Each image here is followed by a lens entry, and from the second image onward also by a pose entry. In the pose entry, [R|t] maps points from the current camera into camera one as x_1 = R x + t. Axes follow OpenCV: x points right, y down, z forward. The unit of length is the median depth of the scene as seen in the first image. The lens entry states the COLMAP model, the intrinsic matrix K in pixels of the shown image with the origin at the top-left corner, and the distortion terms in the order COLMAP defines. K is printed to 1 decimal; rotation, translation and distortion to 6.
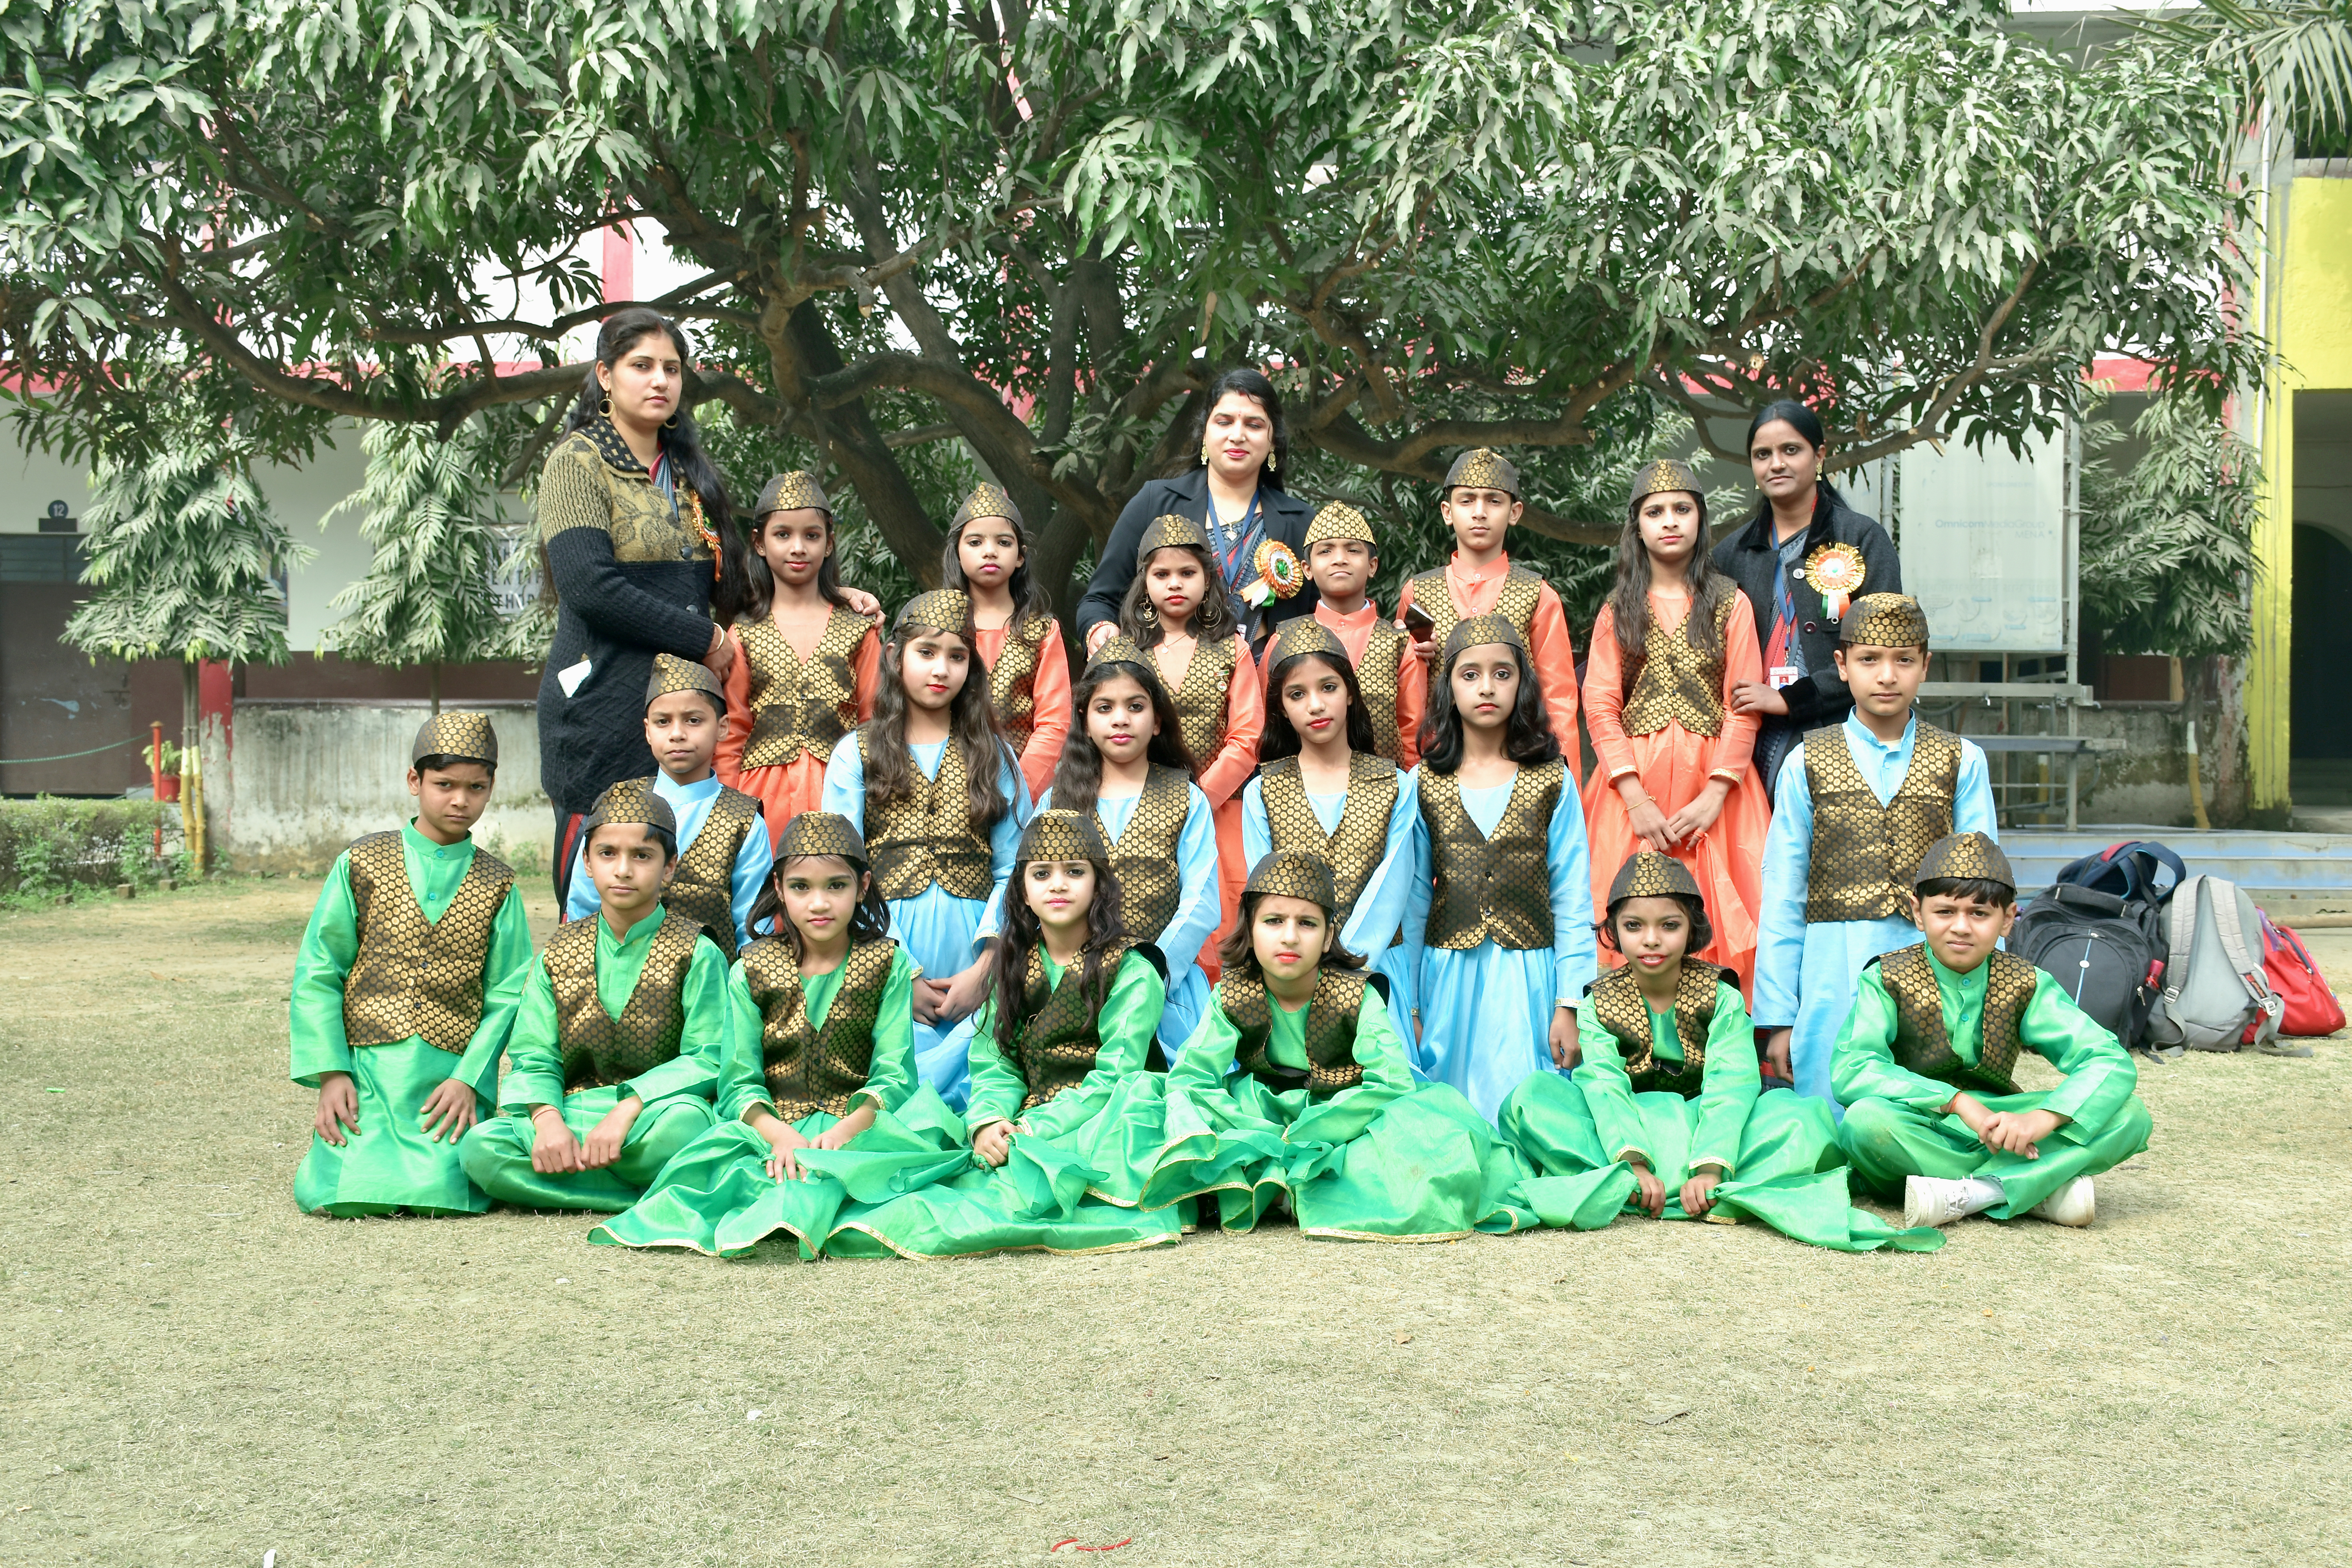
lens RADIAL K [[2431.6, 0, 1176.0], [0, 2431.6, 784.0], [0, 0, 1]] dist [-0.055781, 0.260012]
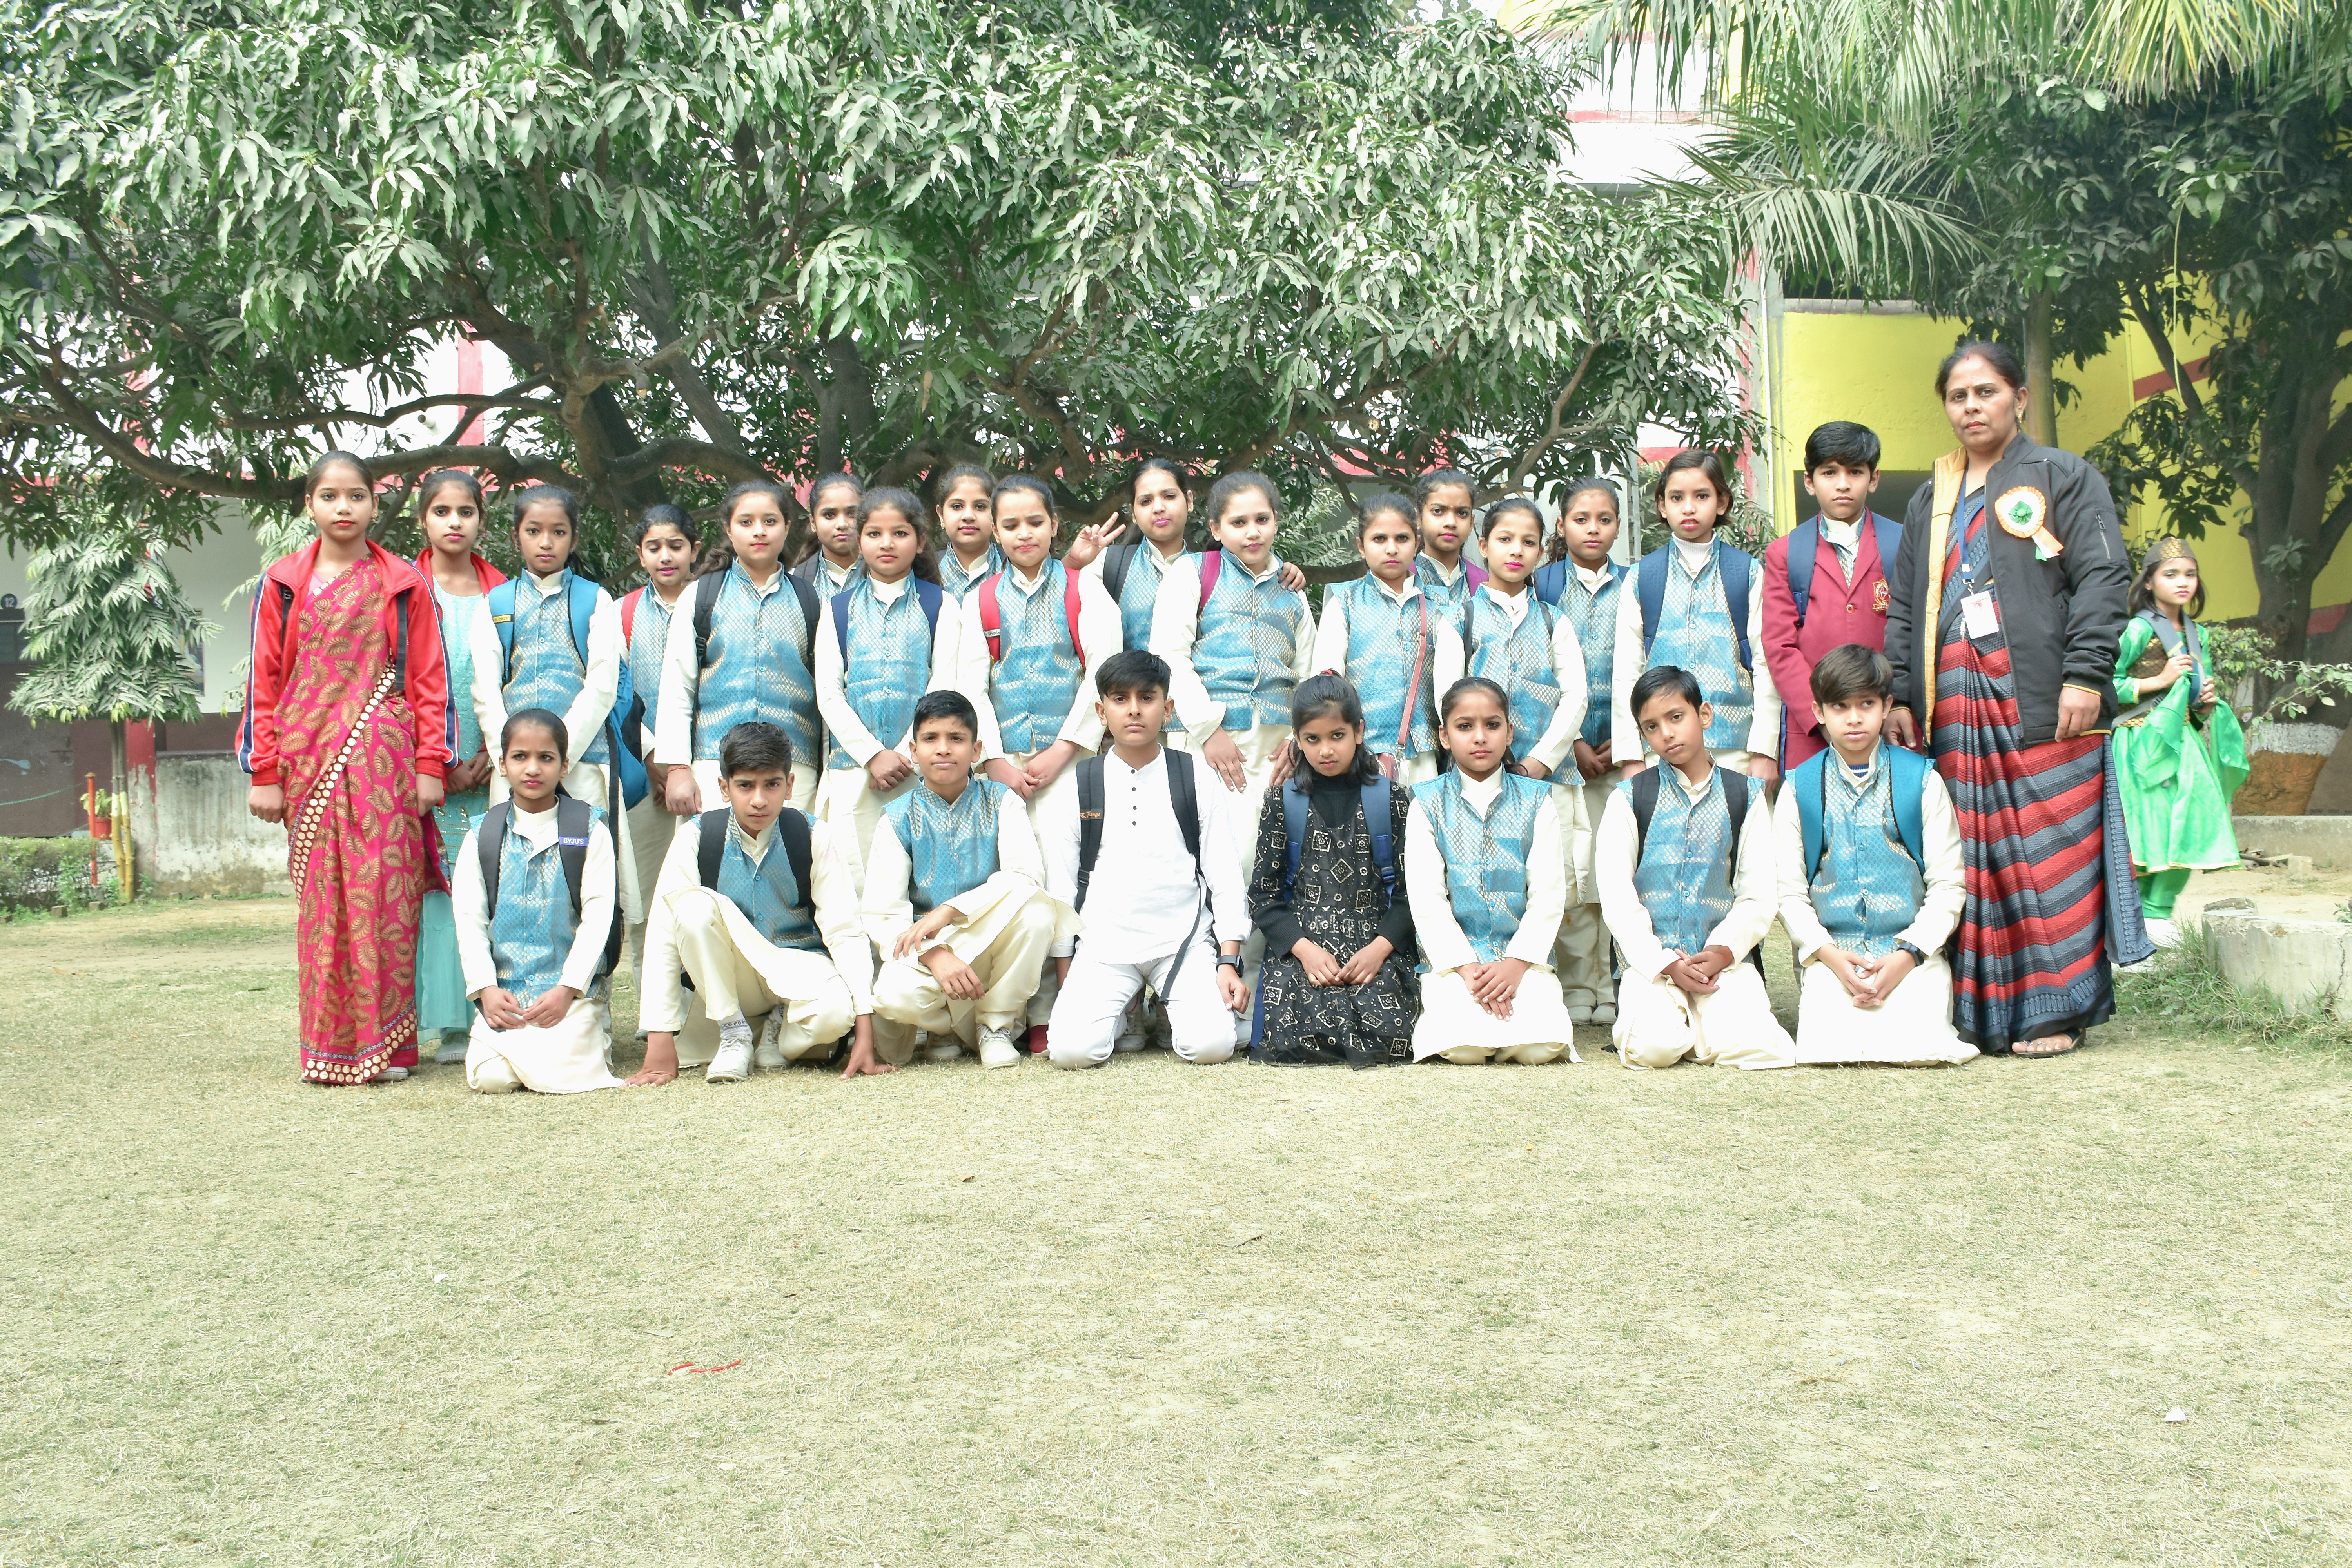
lens RADIAL K [[1951.4, 0, 1176.0], [0, 1951.4, 784.0], [0, 0, 1]] dist [-0.125002, 0.120197]
pose [[0.993389, -0.031465, 0.110402, 0.025517], [0.032708, 0.999420, -0.009474, 0.017414], [-0.110039, 0.013022, 0.993842, 0.027748]]
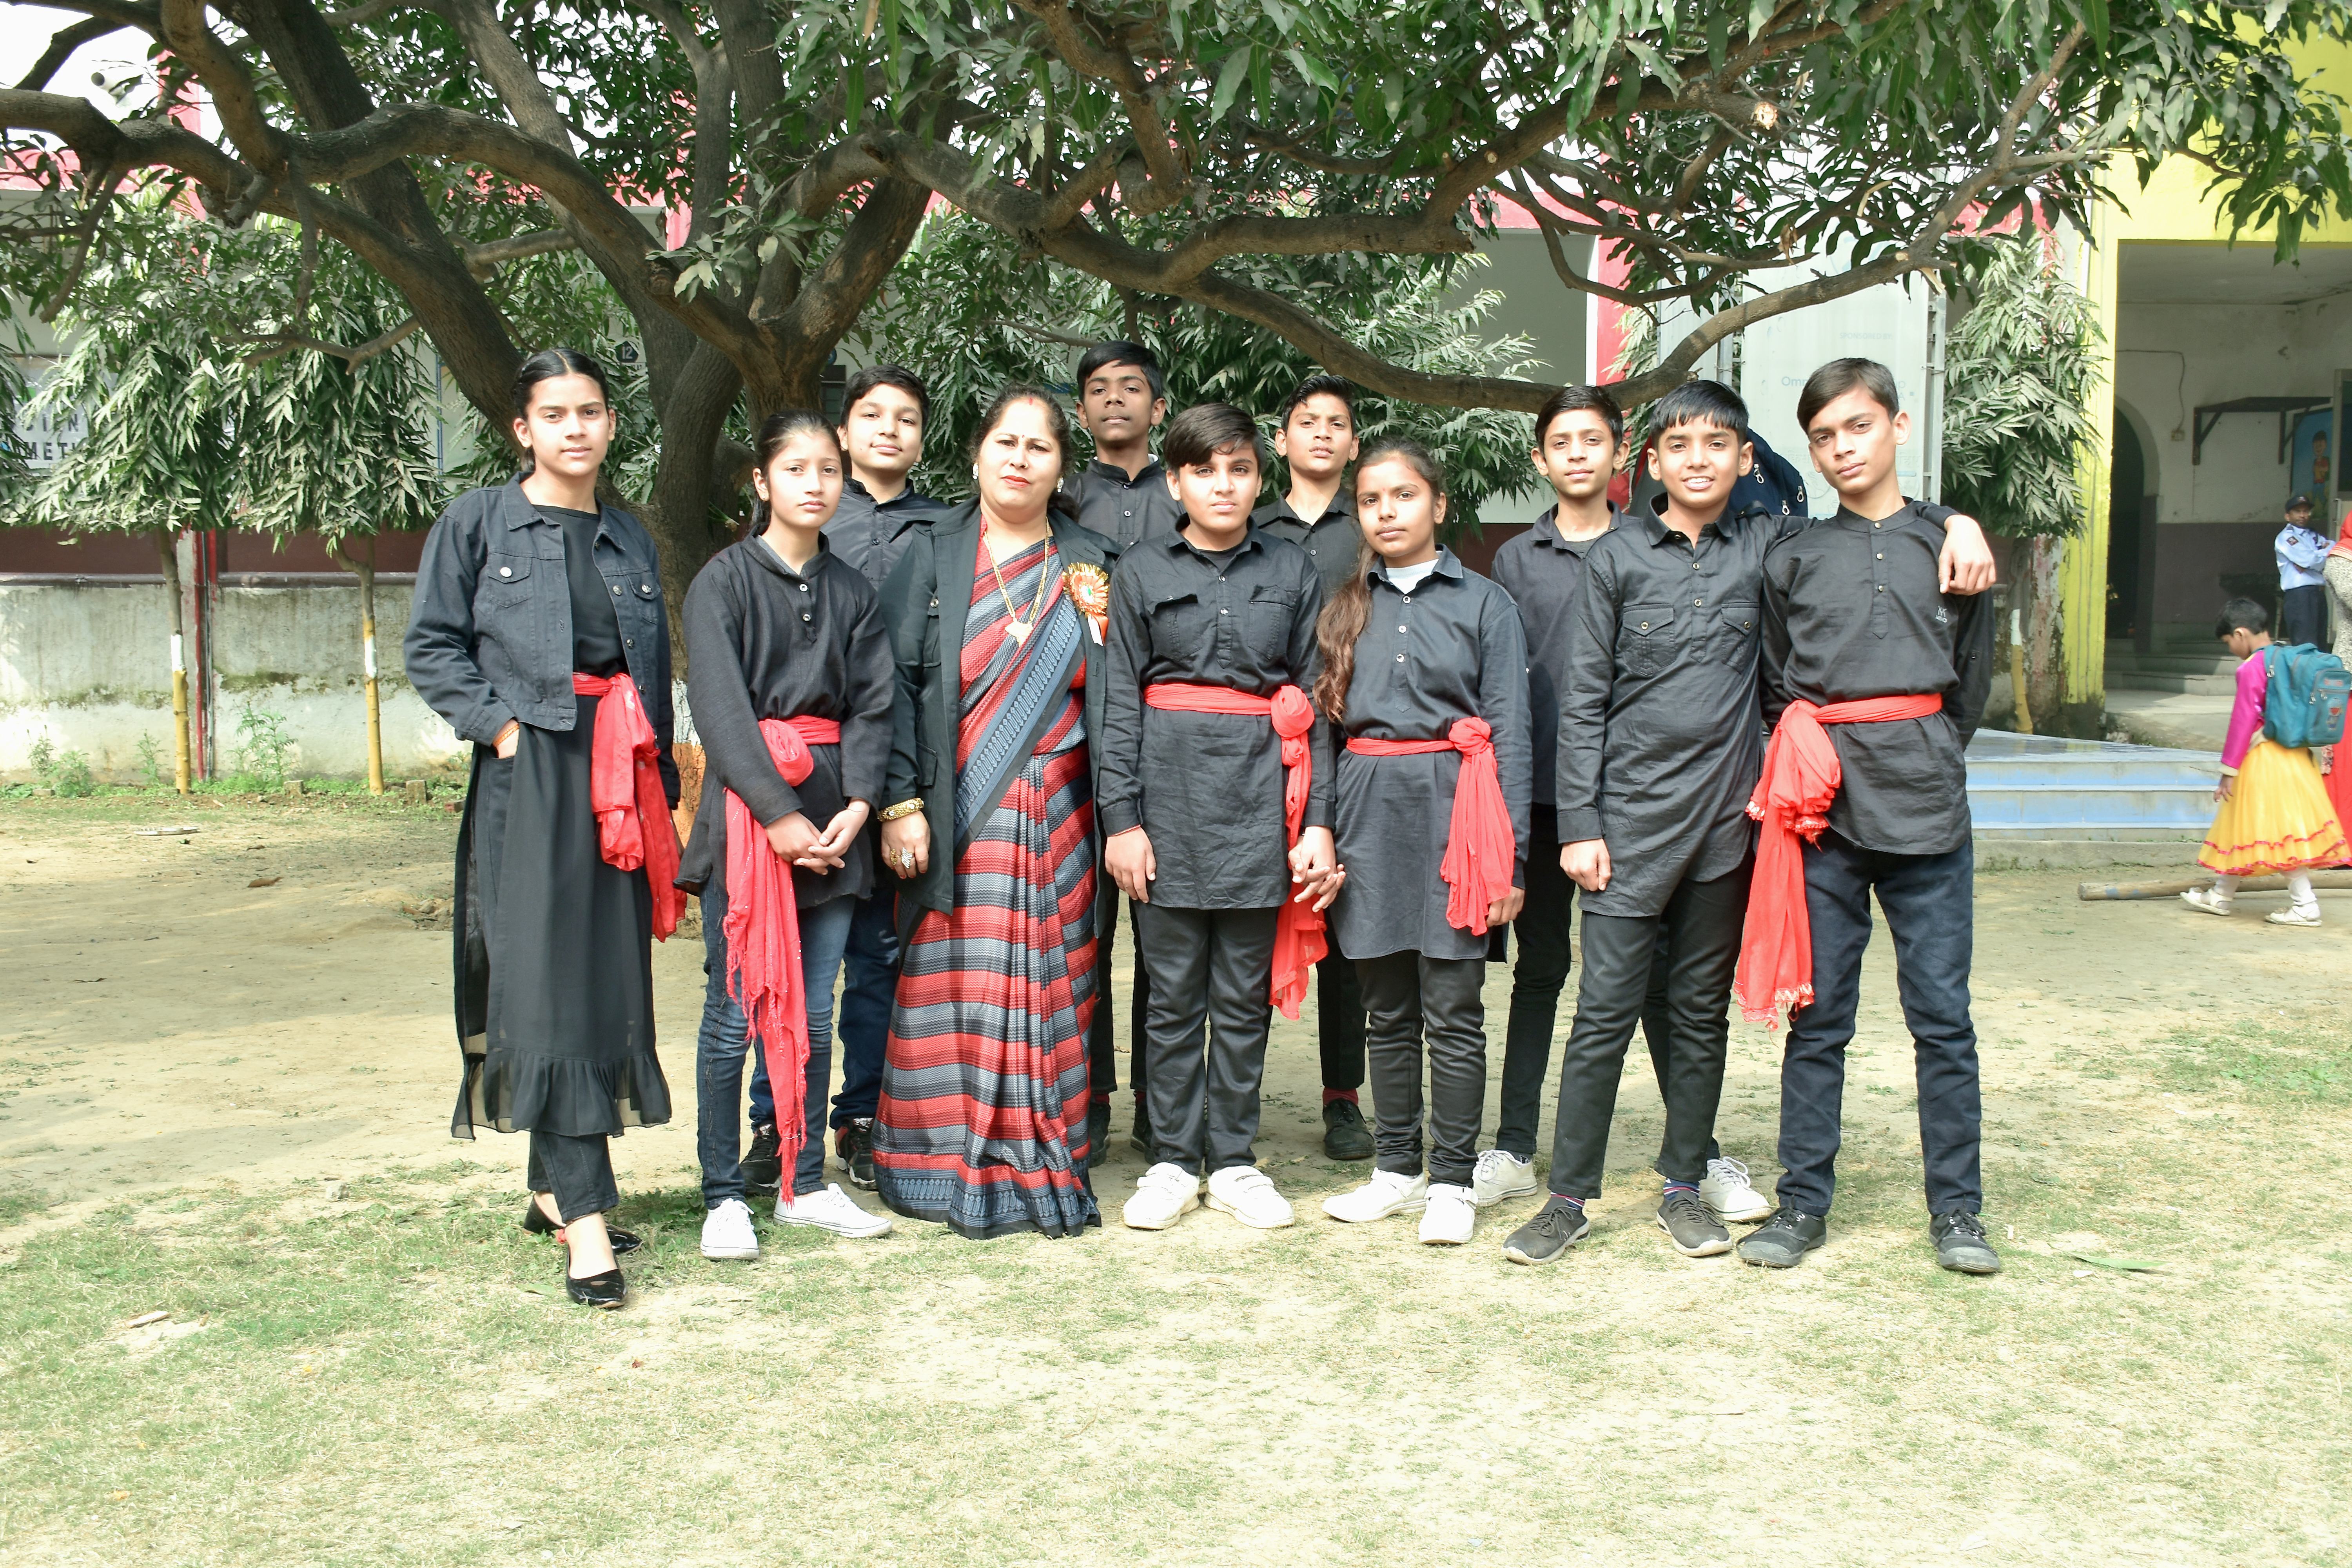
lens RADIAL K [[2431.6, 0, 1176.0], [0, 2431.6, 784.0], [0, 0, 1]] dist [-0.055781, 0.260012]
pose [[0.993368, -0.004988, 0.114872, 0.017324], [-0.001812, 0.998255, 0.059016, -0.039007], [-0.114966, -0.058833, 0.991626, 0.411459]]
